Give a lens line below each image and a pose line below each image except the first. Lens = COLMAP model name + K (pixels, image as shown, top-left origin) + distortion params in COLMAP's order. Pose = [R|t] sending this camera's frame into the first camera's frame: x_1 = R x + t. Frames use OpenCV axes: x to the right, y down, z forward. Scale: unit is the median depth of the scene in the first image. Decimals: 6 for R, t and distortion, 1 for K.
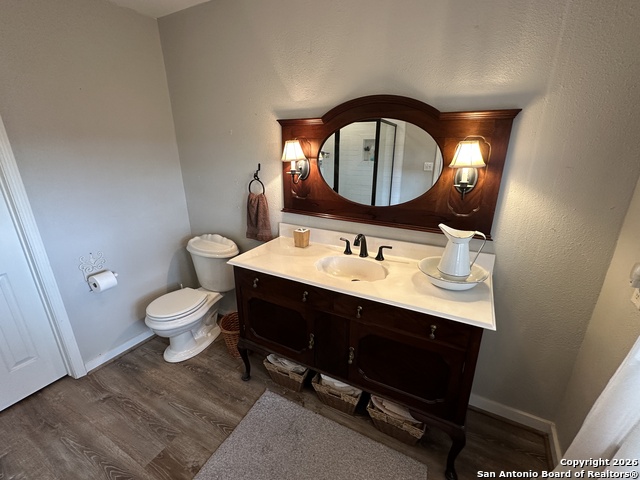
lens RADIAL K [[286.3, 0, 319.4], [0, 286.3, 240.1], [0, 0, 1]] dist [-0.001946, 0.000446]
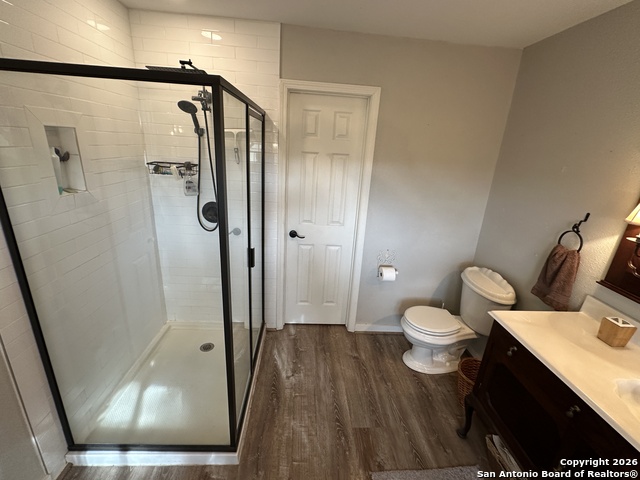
lens RADIAL K [[286.3, 0, 318.1], [0, 286.3, 239.4], [0, 0, 1]] dist [-0.001946, 0.000446]
pose [[0.523969, 0.302142, -0.796346, 0.047066], [-0.325448, 0.935044, 0.140632, -0.084884], [0.787109, 0.185482, 0.588265, -0.008415]]
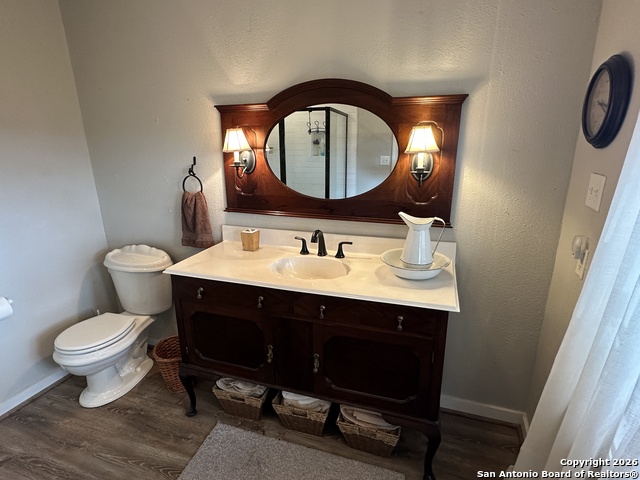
lens RADIAL K [[346.5, 0, 317.2], [0, 346.5, 242.8], [0, 0, 1]] dist [-0.001461, -0.000846]
pose [[0.986415, -0.055485, 0.154621, -0.026785], [0.061090, 0.997628, -0.031736, 0.049888], [-0.152494, 0.040751, 0.987464, -0.073556]]
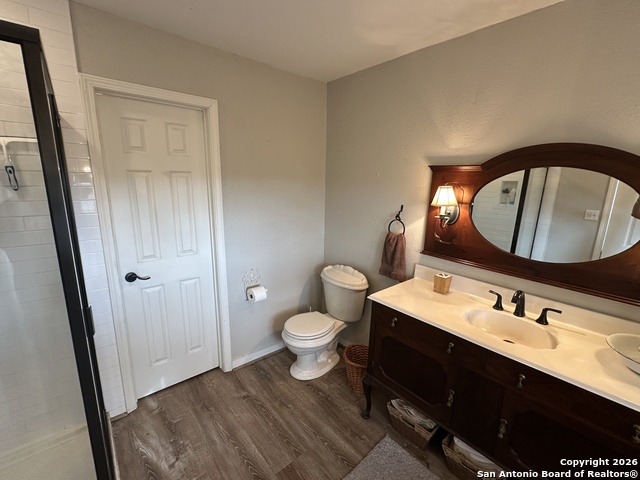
lens RADIAL K [[286.3, 0, 320.0], [0, 286.3, 240.2], [0, 0, 1]] dist [-0.001946, 0.000446]
pose [[0.932943, 0.099997, -0.345857, -0.135606], [-0.137683, 0.986726, -0.086107, -0.012097], [0.332656, 0.127952, 0.934328, -0.062973]]
